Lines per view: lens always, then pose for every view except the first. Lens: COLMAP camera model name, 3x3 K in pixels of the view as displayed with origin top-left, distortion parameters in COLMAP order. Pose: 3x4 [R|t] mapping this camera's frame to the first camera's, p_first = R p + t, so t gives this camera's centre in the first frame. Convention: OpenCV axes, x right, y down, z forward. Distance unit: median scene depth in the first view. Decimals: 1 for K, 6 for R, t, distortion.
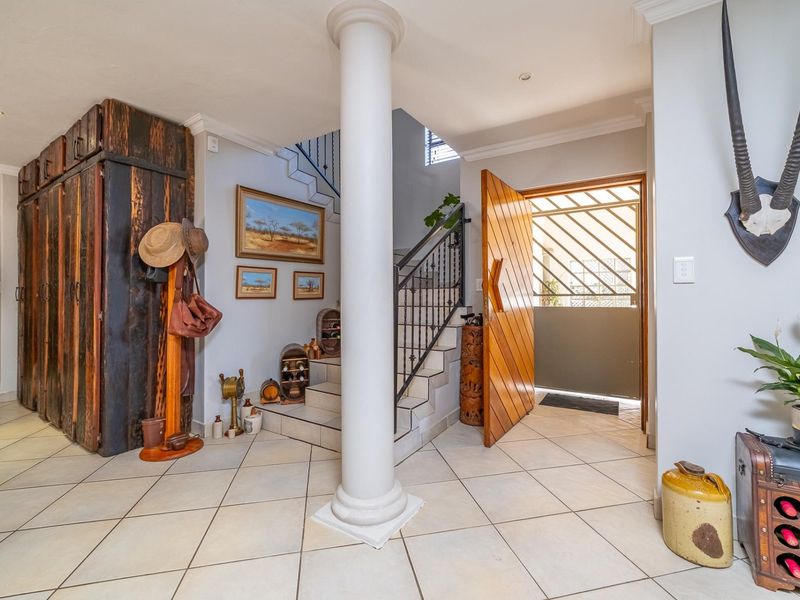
lens RADIAL K [[363.6, 0, 398.7], [0, 363.6, 296.3], [0, 0, 1]] dist [-0.001897, -0.000240]
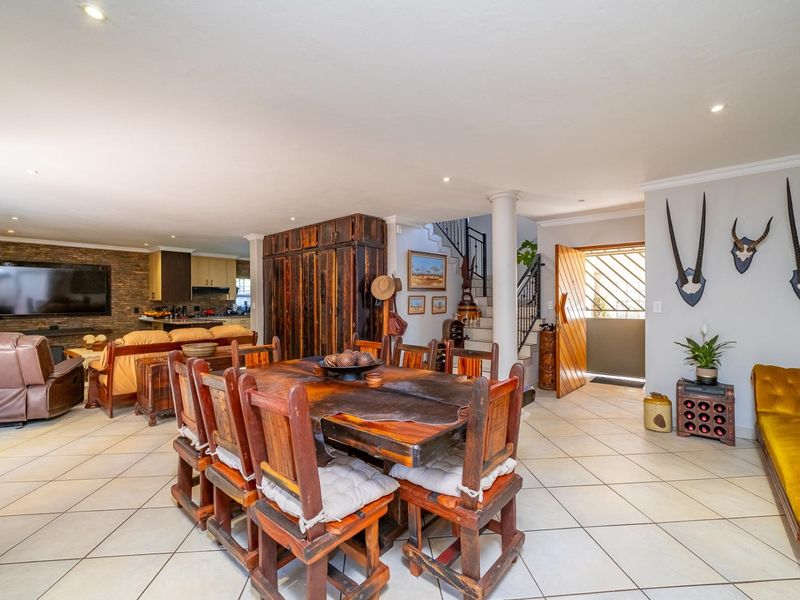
lens RADIAL K [[363.6, 0, 401.2], [0, 363.6, 301.2], [0, 0, 1]] dist [-0.001897, -0.000240]
pose [[0.992659, -0.000562, -0.120945, -0.261201], [0.001427, 0.999974, 0.007066, -0.068195], [0.120938, -0.007186, 0.992634, -0.736121]]
